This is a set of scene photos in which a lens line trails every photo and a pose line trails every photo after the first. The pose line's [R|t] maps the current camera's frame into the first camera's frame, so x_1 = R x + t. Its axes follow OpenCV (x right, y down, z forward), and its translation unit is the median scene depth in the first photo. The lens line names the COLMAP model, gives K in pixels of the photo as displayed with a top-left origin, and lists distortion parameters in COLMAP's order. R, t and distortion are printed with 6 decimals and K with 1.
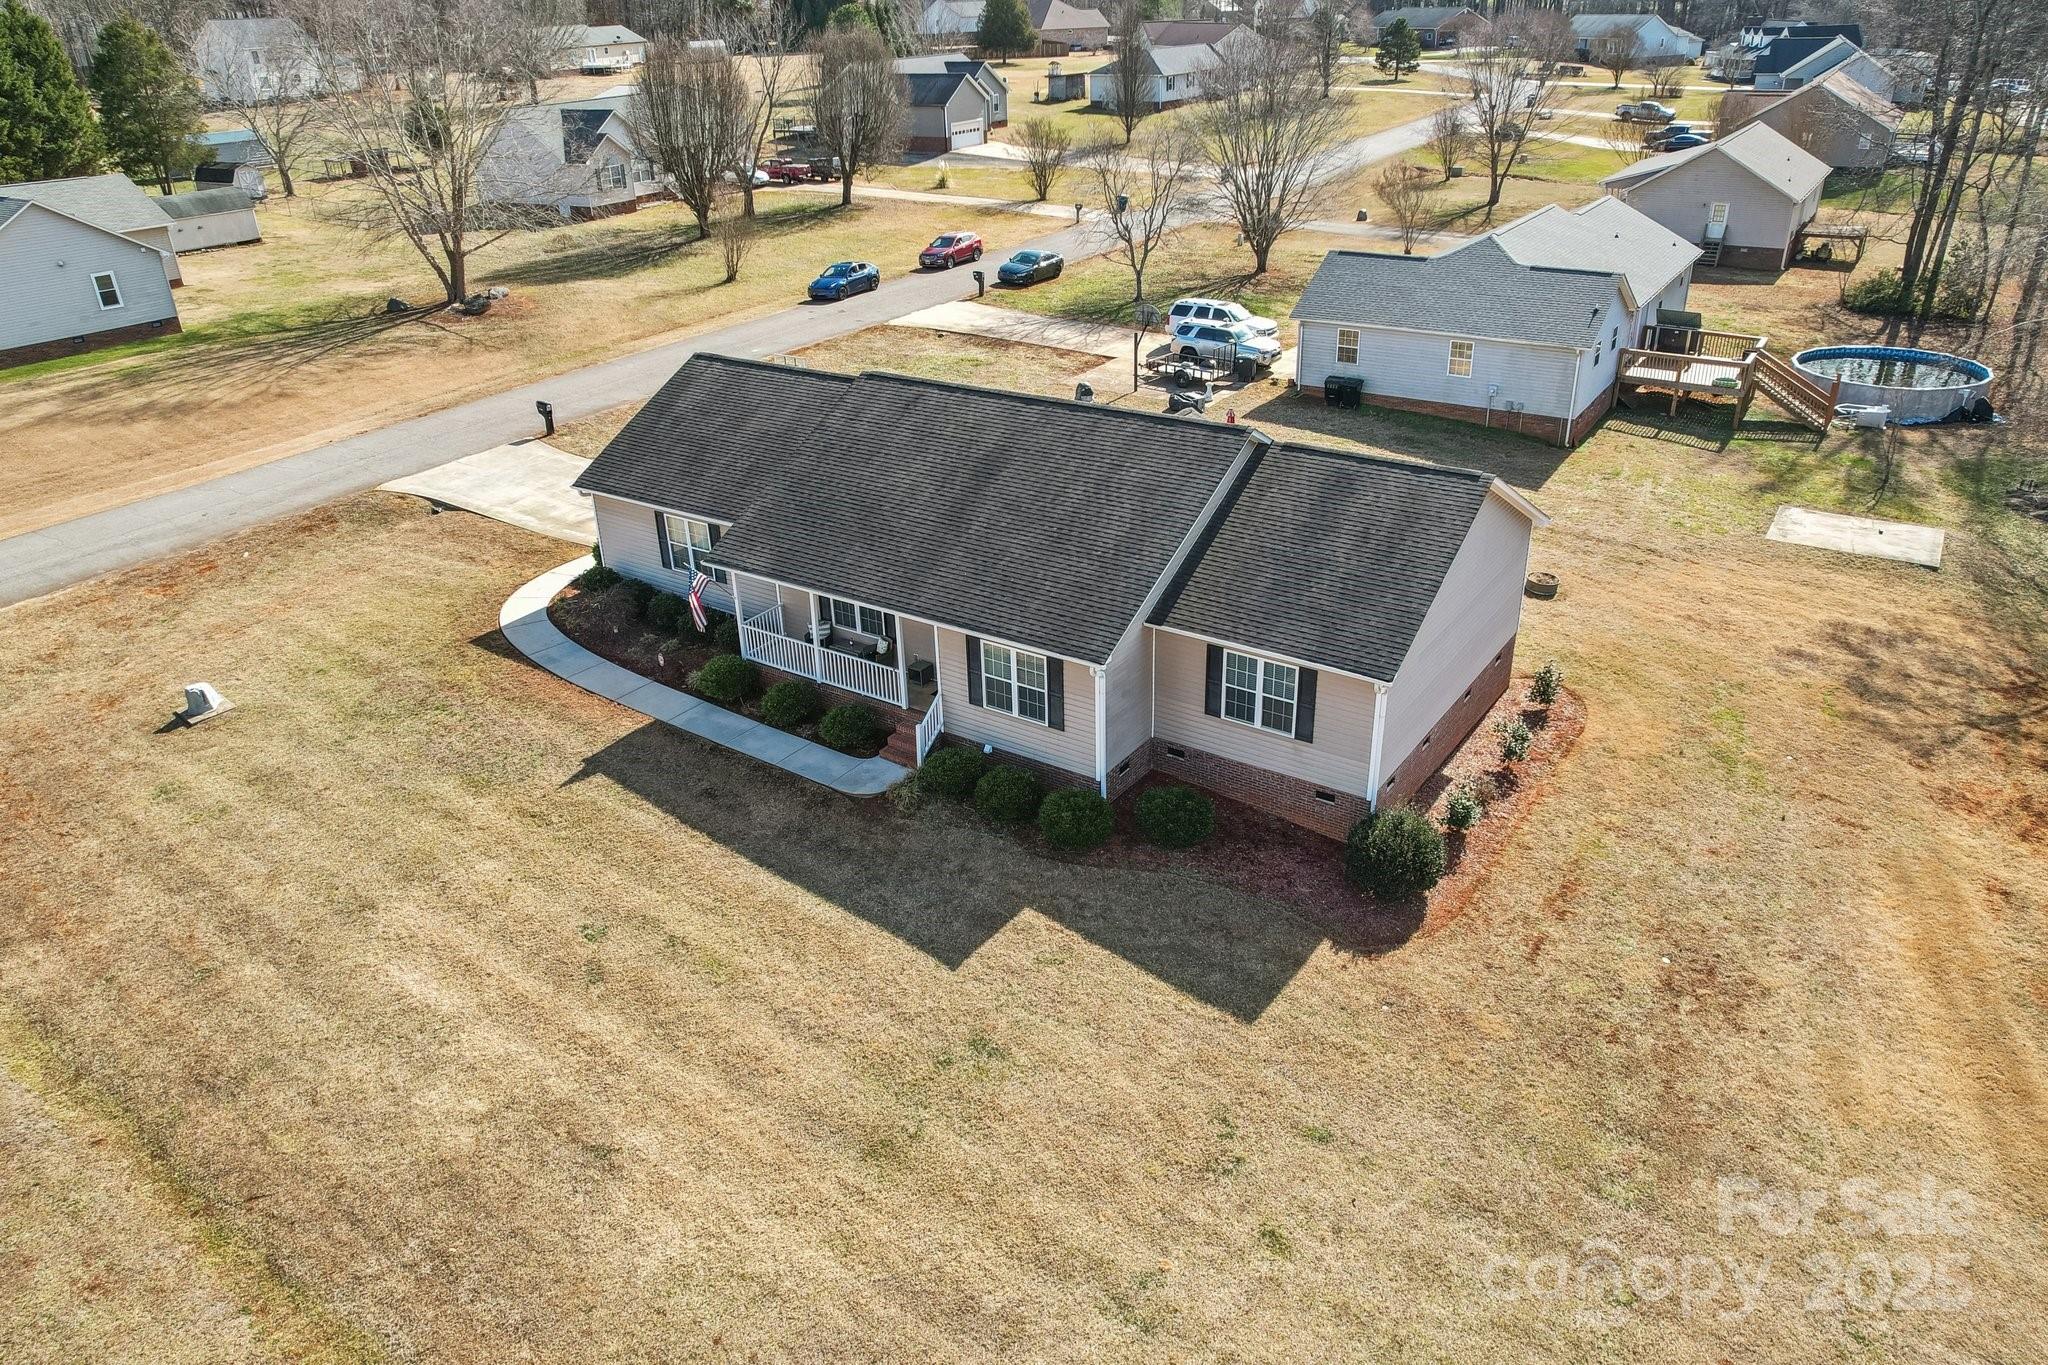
lens RADIAL K [[1415.5, 0, 1024.0], [0, 1415.5, 682.5], [0, 0, 1]] dist [-0.070935, 0.056119]
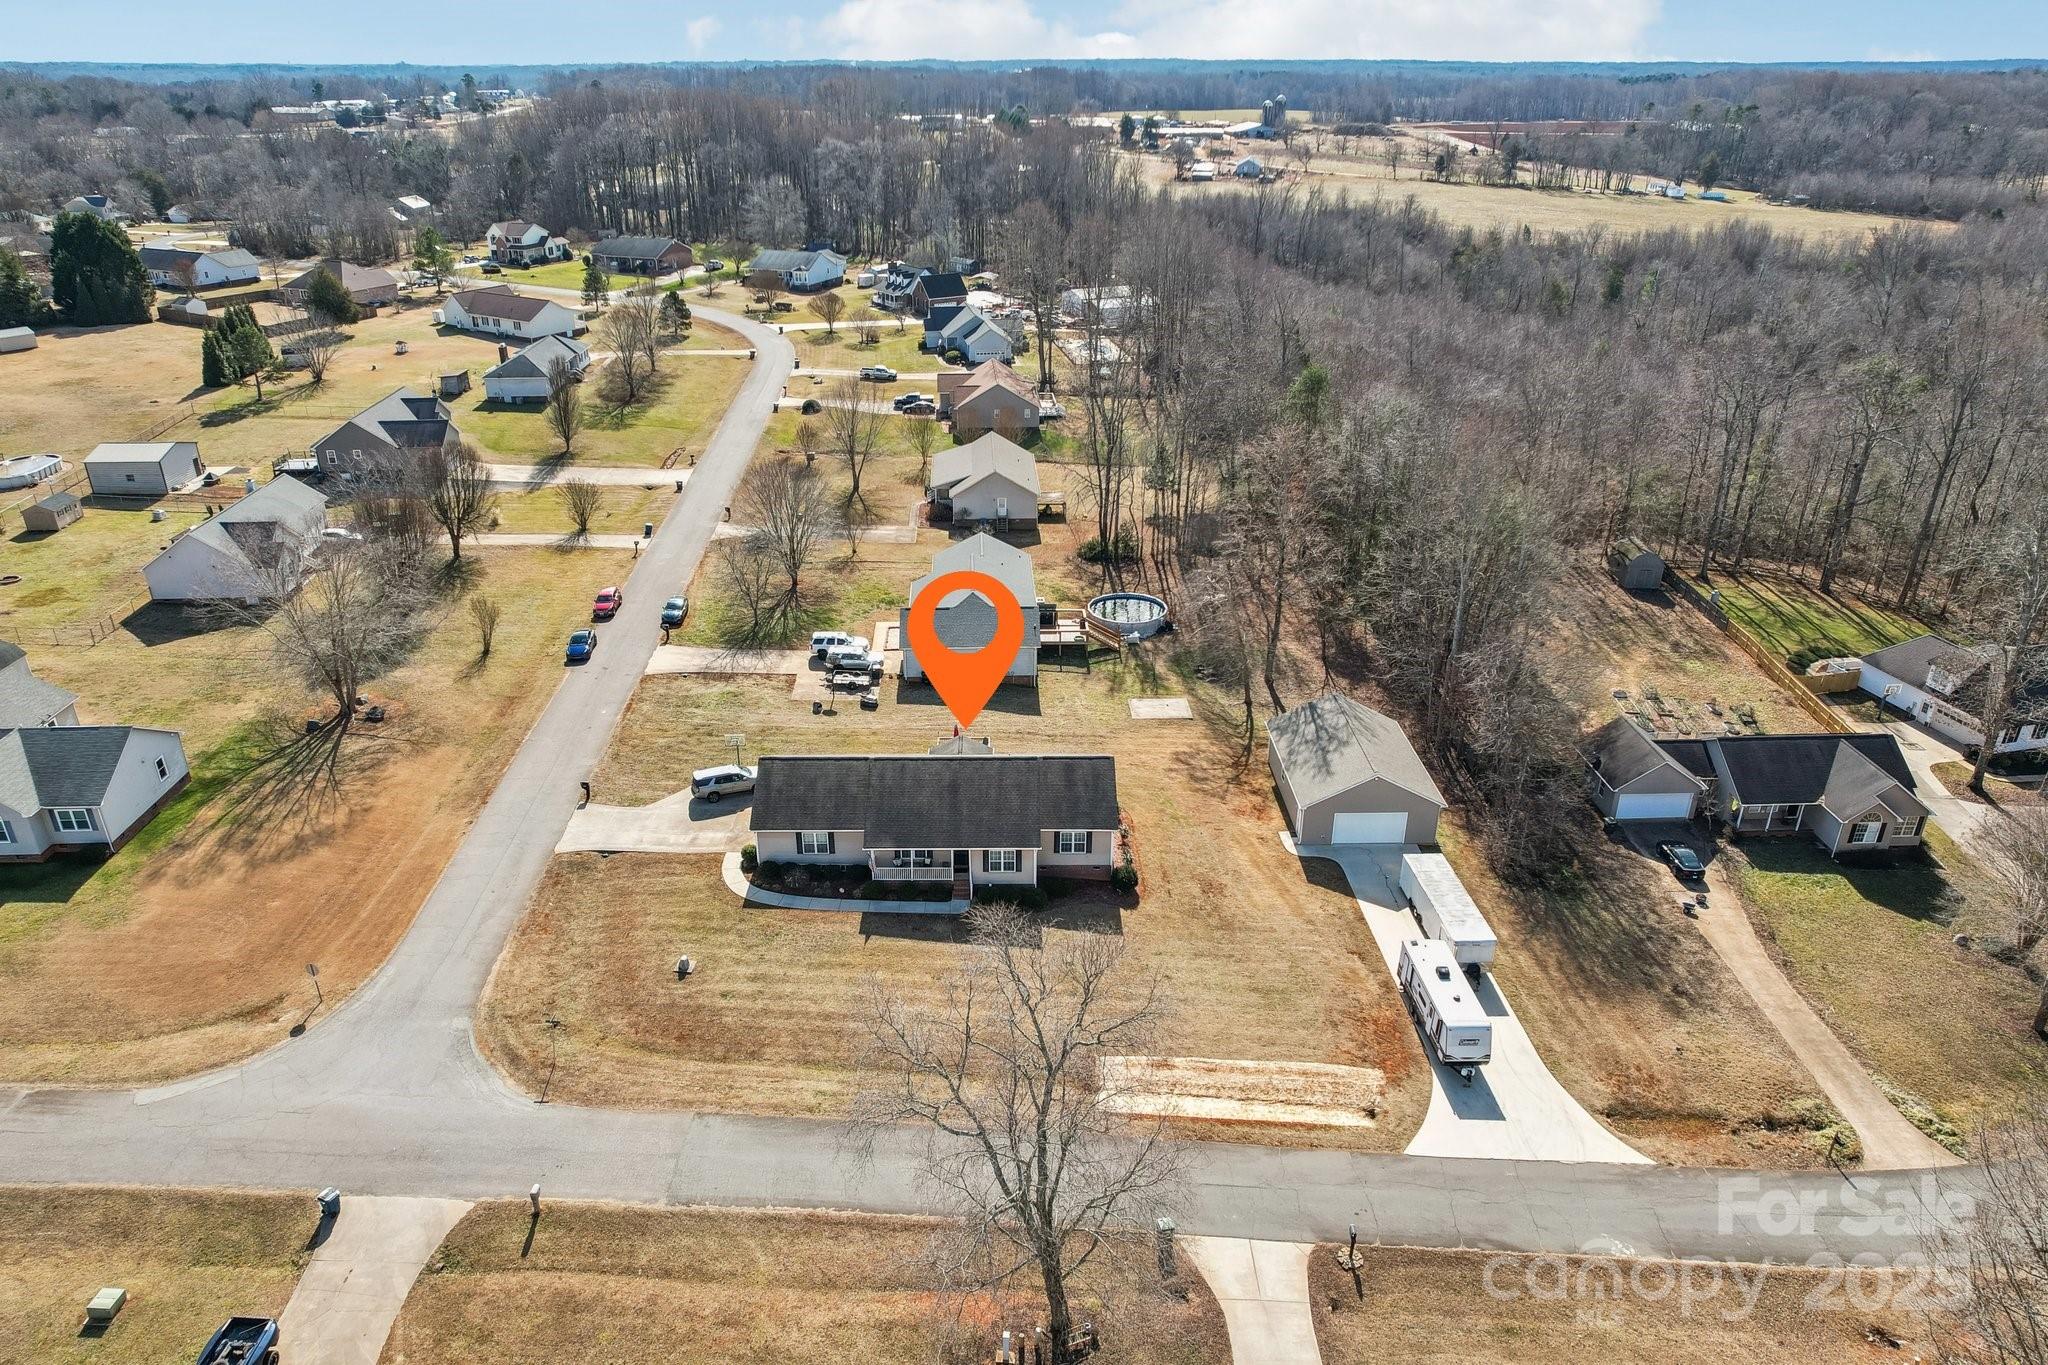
lens RADIAL K [[1342.3, 0, 1024.0], [0, 1342.3, 682.5], [0, 0, 1]] dist [-0.080702, 0.074270]
pose [[0.817091, -0.211823, 0.536184, -1.369156], [0.231771, 0.972279, 0.030908, -0.431109], [-0.527867, 0.099018, 0.843535, -1.419361]]
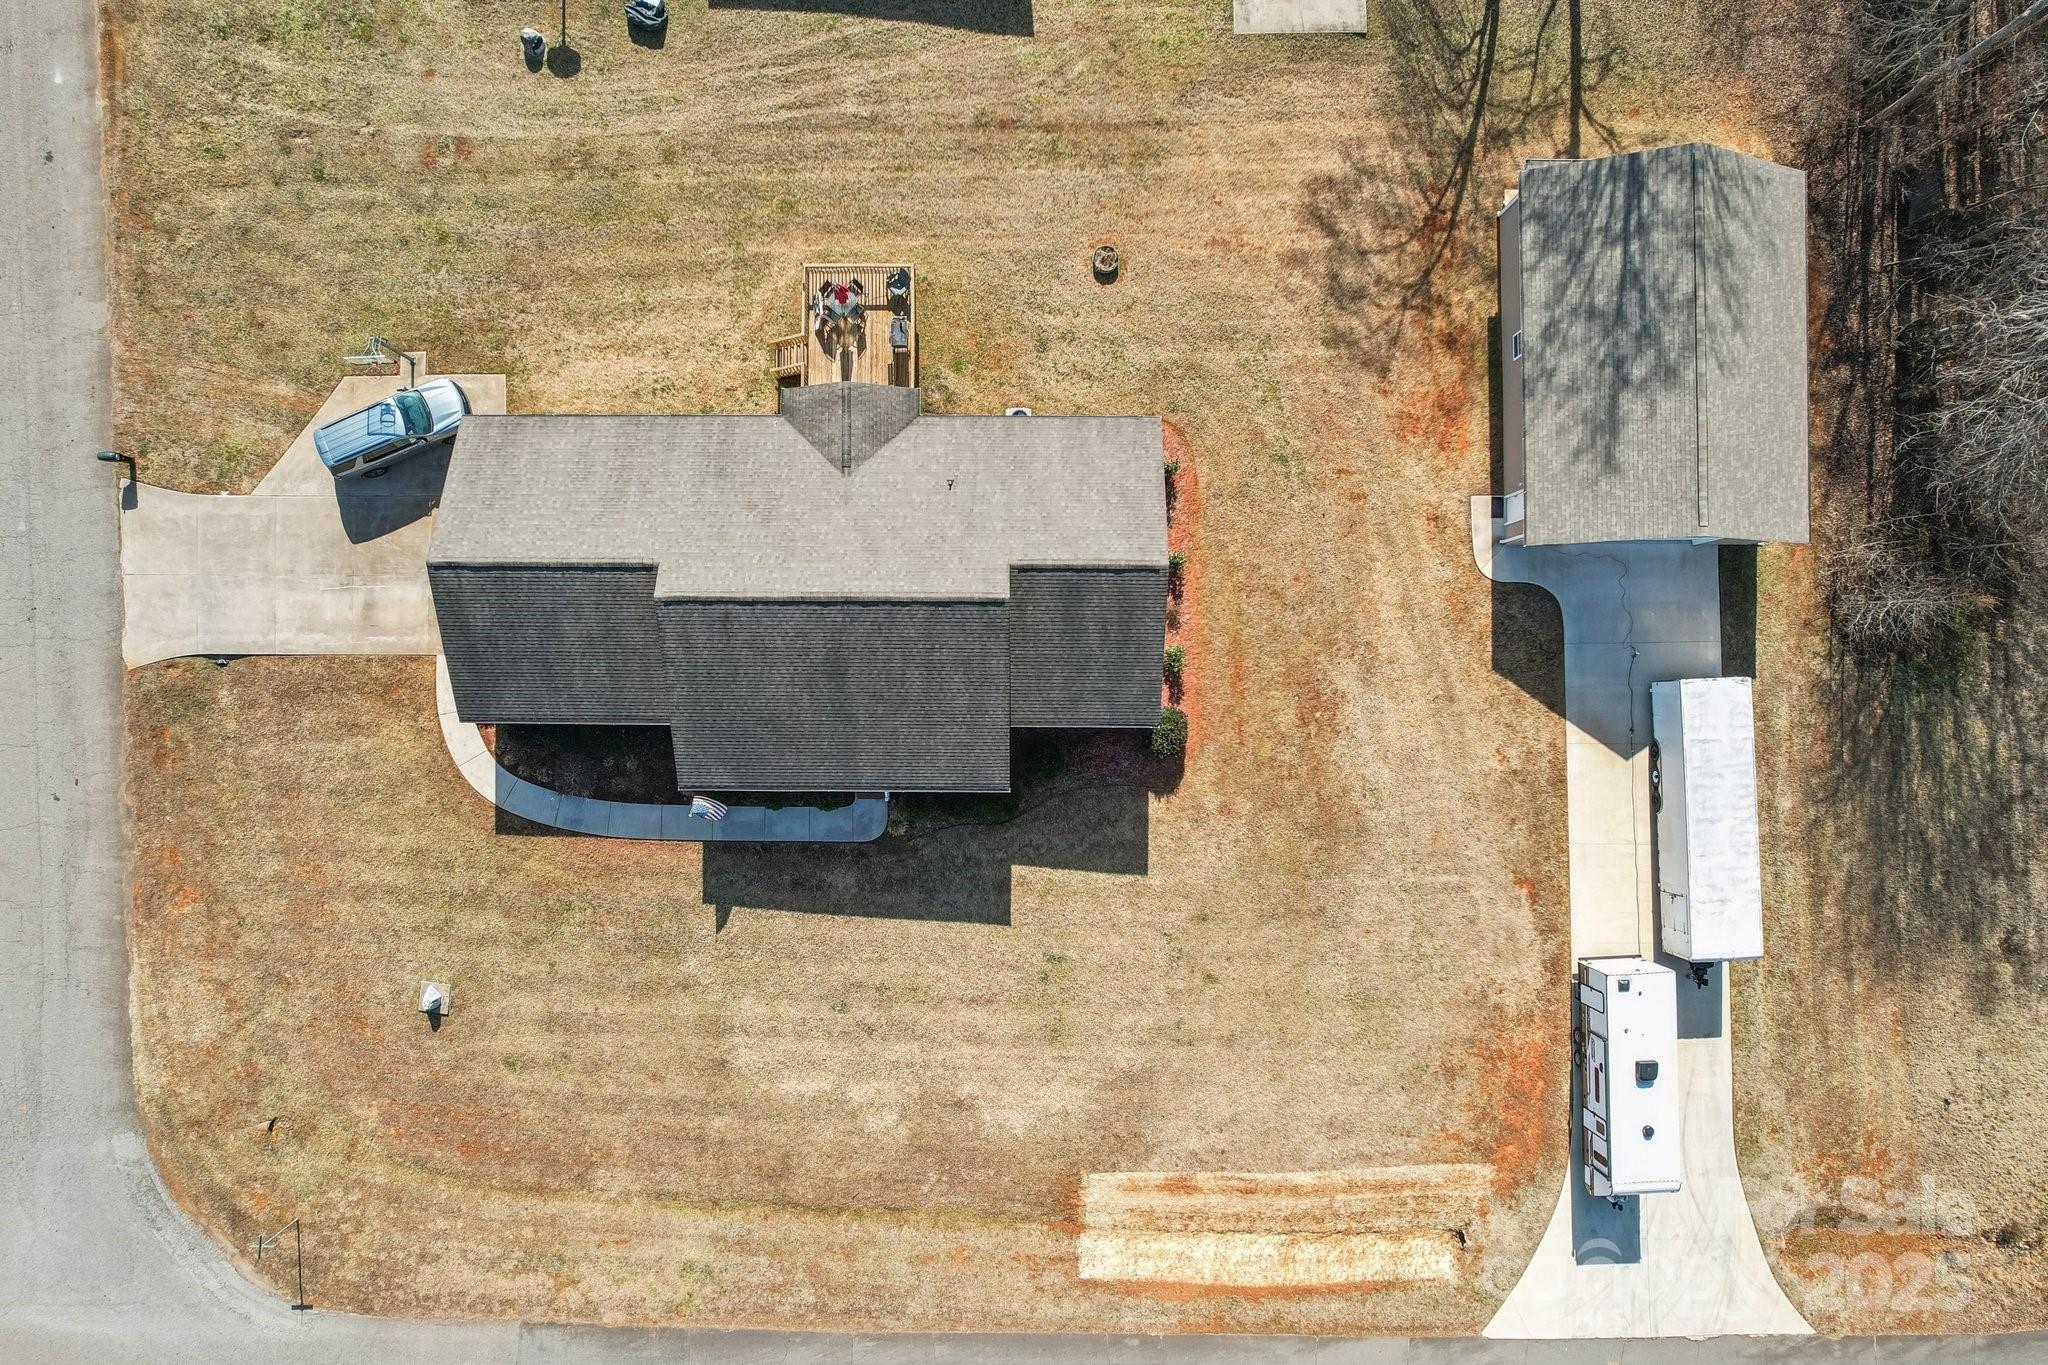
lens RADIAL K [[1342.3, 0, 1024.0], [0, 1342.3, 682.5], [0, 0, 1]] dist [-0.080702, 0.074270]
pose [[0.825597, -0.563400, 0.031155, 0.084084], [0.229035, 0.385061, 0.894019, -1.358739], [-0.515687, -0.730964, 0.446944, 0.322216]]
